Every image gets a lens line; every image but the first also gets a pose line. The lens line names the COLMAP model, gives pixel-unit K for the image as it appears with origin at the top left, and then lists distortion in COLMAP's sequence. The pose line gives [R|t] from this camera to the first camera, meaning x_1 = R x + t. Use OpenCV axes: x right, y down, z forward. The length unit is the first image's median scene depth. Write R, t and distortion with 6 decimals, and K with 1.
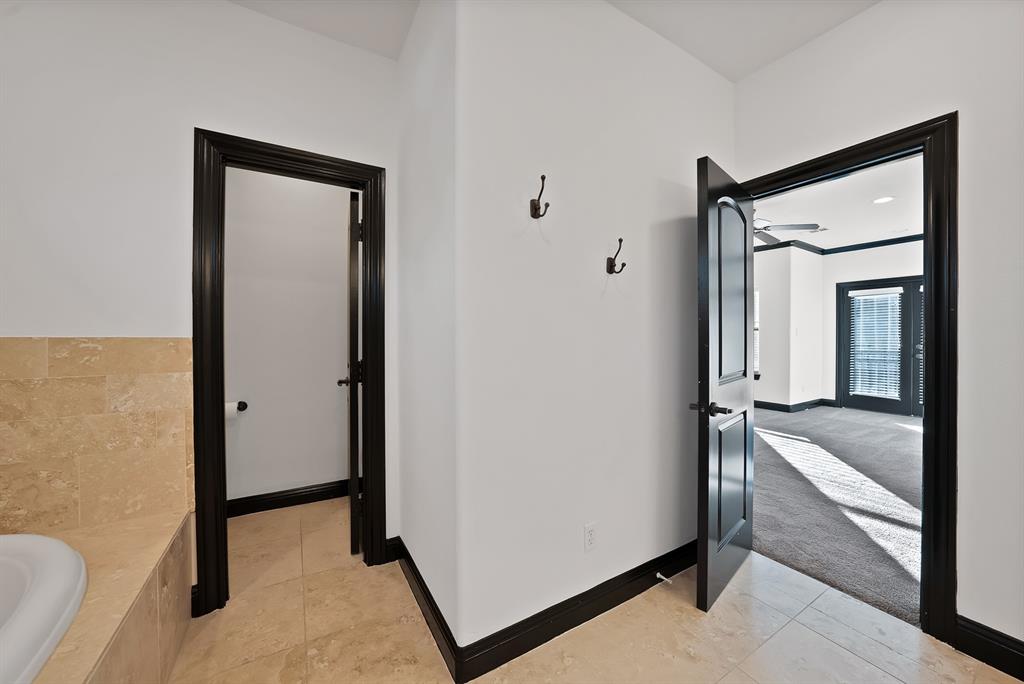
lens RADIAL K [[371.0, 0, 497.1], [0, 371.0, 341.2], [0, 0, 1]] dist [-0.022915, 0.003005]
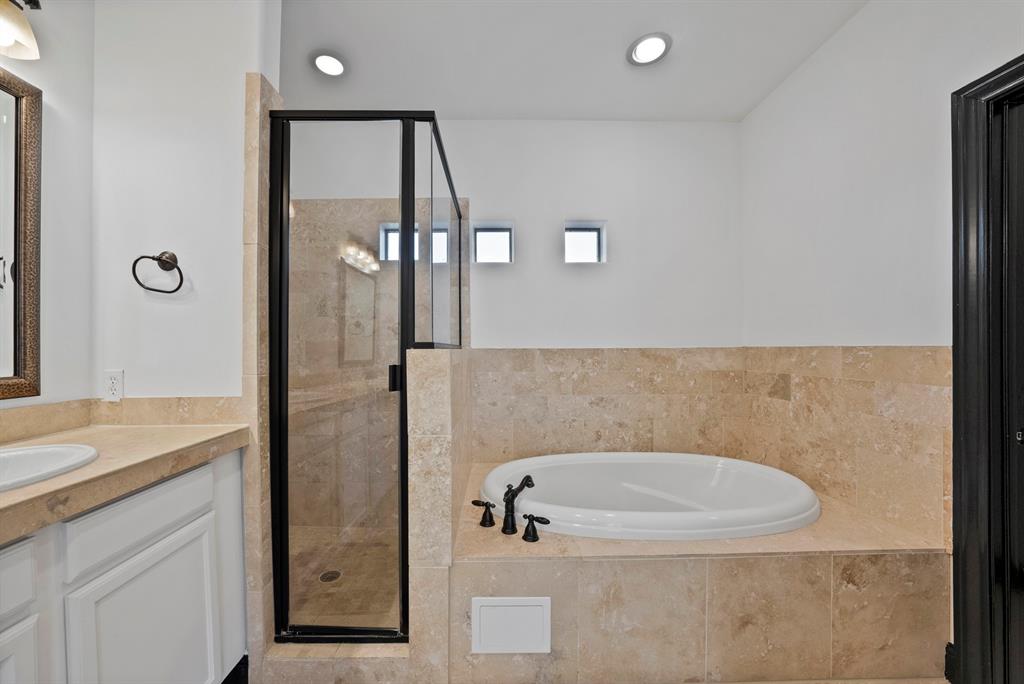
lens RADIAL K [[373.2, 0, 492.0], [0, 373.2, 347.3], [0, 0, 1]] dist [-0.026744, 0.000245]
pose [[-0.498577, 0.006475, -0.866821, 0.424048], [-0.000435, 0.999970, 0.007720, -0.014158], [0.866845, 0.004226, -0.498559, 0.524460]]
